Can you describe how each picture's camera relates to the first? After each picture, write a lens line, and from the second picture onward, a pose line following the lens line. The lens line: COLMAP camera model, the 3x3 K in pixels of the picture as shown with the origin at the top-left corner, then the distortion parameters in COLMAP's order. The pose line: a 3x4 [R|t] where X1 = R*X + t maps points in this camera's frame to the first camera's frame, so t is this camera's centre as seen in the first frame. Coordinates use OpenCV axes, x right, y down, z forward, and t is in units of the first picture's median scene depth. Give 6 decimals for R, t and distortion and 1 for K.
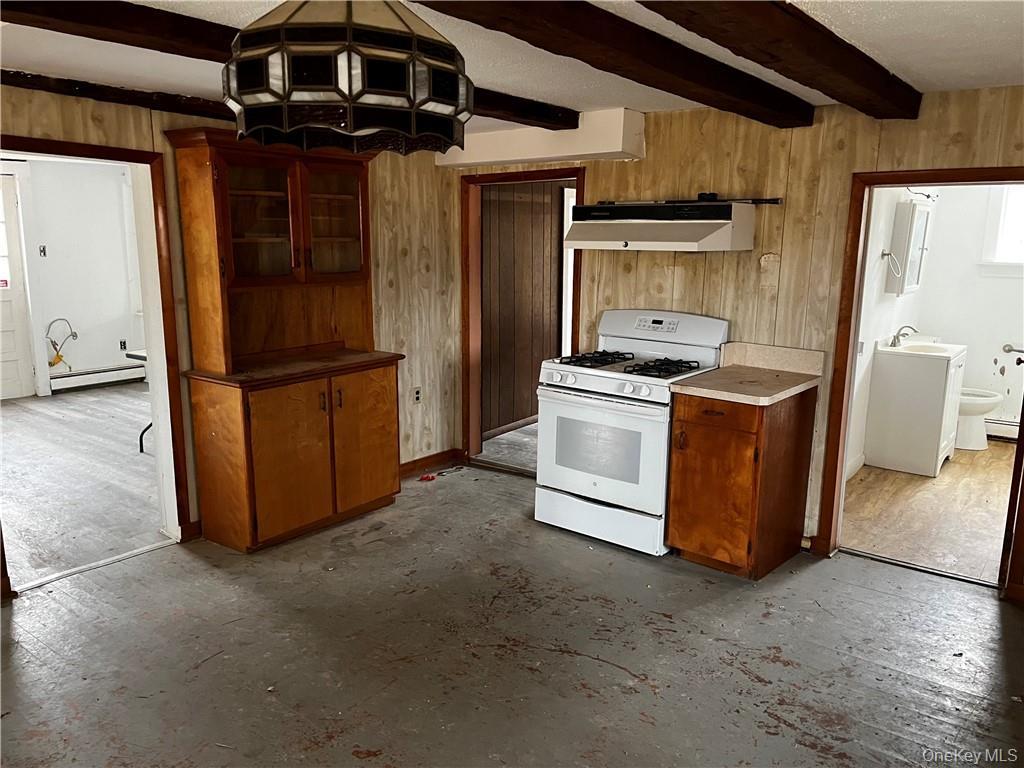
lens RADIAL K [[780.5, 0, 515.8], [0, 780.5, 381.1], [0, 0, 1]] dist [0.036813, -0.033057]
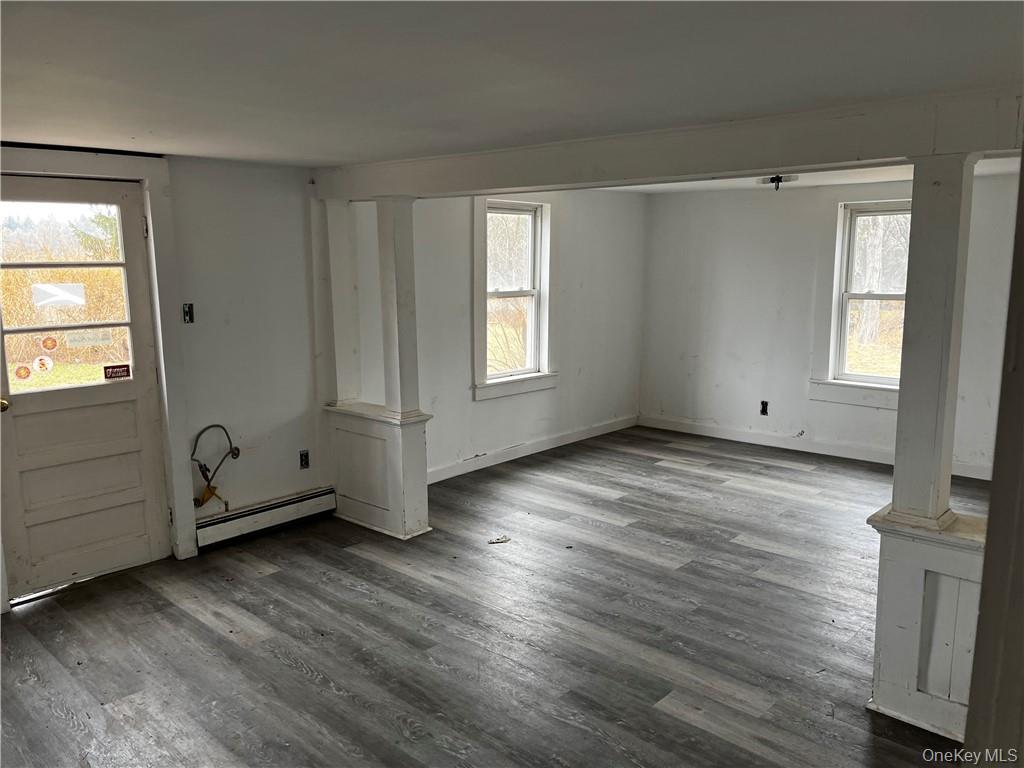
lens RADIAL K [[780.5, 0, 512.3], [0, 780.5, 390.0], [0, 0, 1]] dist [0.036813, -0.033057]
pose [[0.993511, -0.012303, -0.113073, -0.290567], [0.008937, 0.999503, -0.030223, -0.086122], [0.113388, 0.029016, 0.993127, 0.443509]]
